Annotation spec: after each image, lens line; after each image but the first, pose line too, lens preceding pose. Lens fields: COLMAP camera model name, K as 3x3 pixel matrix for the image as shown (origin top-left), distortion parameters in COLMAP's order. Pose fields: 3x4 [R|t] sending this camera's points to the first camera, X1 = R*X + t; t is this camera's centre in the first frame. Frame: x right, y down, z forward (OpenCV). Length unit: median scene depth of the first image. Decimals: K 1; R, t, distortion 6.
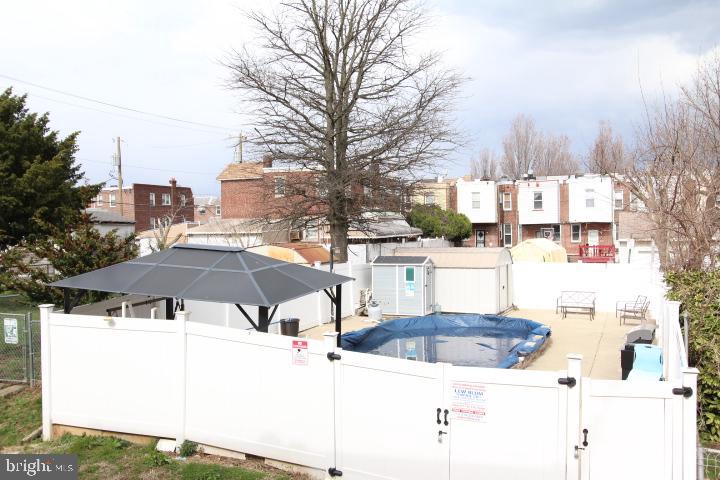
lens RADIAL K [[696.9, 0, 360.0], [0, 696.9, 240.0], [0, 0, 1]] dist [-0.001179, 0.002560]
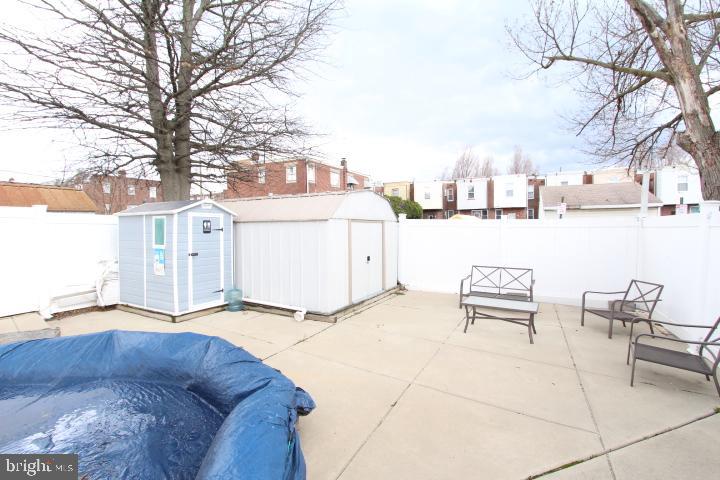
lens RADIAL K [[332.7, 0, 363.9], [0, 332.7, 233.0], [0, 0, 1]] dist [-0.022062, 0.006131]
pose [[0.996138, 0.003510, -0.087733, 0.204853], [-0.002880, 0.999969, 0.007300, 0.040563], [0.087756, -0.007019, 0.996117, 0.654578]]
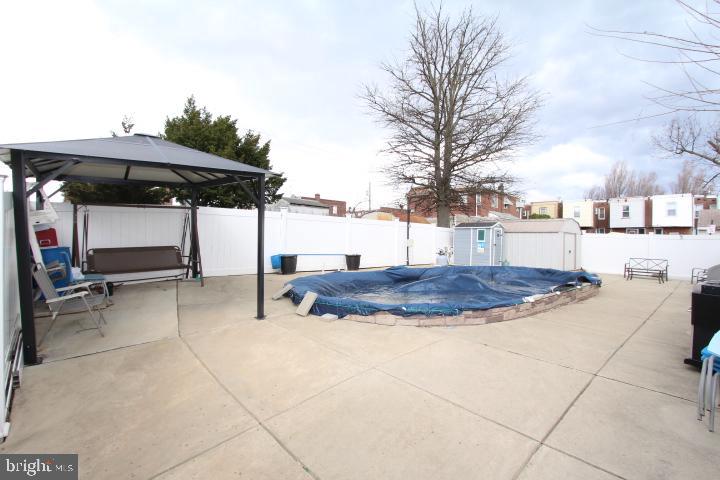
lens RADIAL K [[332.2, 0, 363.1], [0, 332.2, 233.7], [0, 0, 1]] dist [-0.023055, 0.006527]
pose [[0.902047, 0.025895, -0.430860, 0.116684], [-0.040965, 0.998829, -0.025734, 0.060221], [0.429689, 0.040864, 0.902052, 0.305179]]
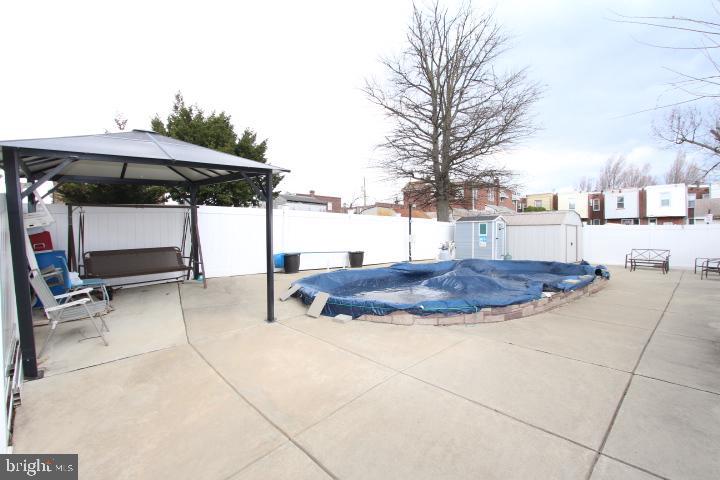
lens RADIAL K [[332.7, 0, 363.9], [0, 332.7, 233.0], [0, 0, 1]] dist [-0.022062, 0.006131]
pose [[0.910424, 0.012166, -0.413497, 0.104659], [-0.020518, 0.999665, -0.015764, 0.059759], [0.413166, 0.022836, 0.910369, 0.307075]]
